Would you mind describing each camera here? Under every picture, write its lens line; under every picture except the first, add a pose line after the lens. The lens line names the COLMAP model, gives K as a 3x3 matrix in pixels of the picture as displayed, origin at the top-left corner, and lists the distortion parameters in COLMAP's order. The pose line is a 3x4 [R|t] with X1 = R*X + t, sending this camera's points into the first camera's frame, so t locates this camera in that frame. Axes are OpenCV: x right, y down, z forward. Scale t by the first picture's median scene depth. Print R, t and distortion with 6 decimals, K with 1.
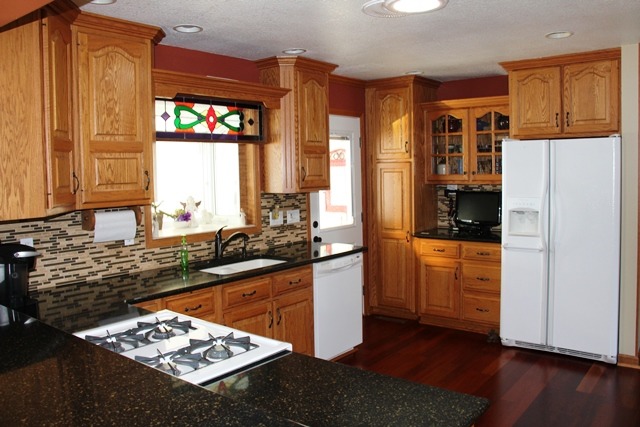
lens RADIAL K [[540.6, 0, 317.5], [0, 540.6, 199.3], [0, 0, 1]] dist [-0.175267, 0.137683]
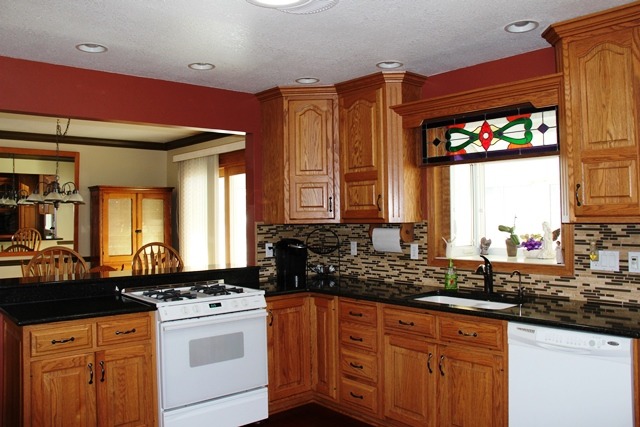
lens RADIAL K [[540.6, 0, 317.5], [0, 540.6, 199.3], [0, 0, 1]] dist [-0.175267, 0.137683]
pose [[-0.185403, -0.008794, -0.982623, 0.664258], [-0.043484, 0.999054, -0.000736, -0.026840], [0.981700, 0.042592, -0.185610, 0.811220]]
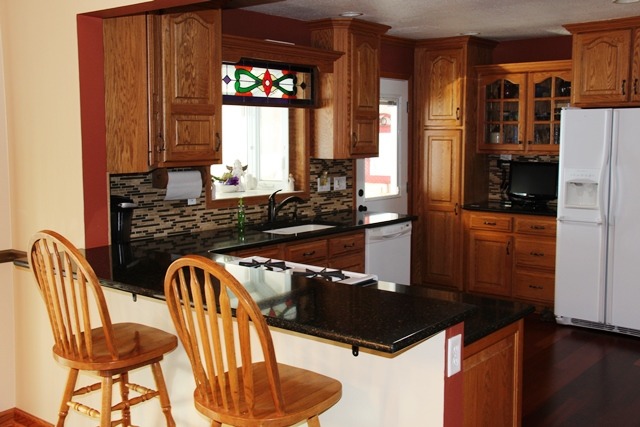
lens RADIAL K [[715.9, 0, 320.4], [0, 715.9, 196.3], [0, 0, 1]] dist [-0.026818, 0.243608]
pose [[0.999757, 0.021806, -0.003124, -0.082328], [-0.021702, 0.999312, 0.030090, 0.018409], [0.003778, -0.030015, 0.999542, -0.312342]]
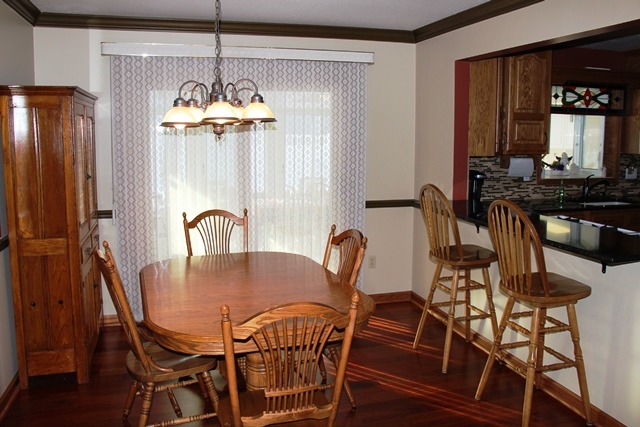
lens RADIAL K [[540.6, 0, 317.5], [0, 540.6, 199.3], [0, 0, 1]] dist [-0.175267, 0.137683]
pose [[0.821505, 0.091373, -0.562833, 0.007880], [-0.053491, 0.995074, 0.083470, 0.035584], [0.567687, -0.038464, 0.822345, -0.478176]]
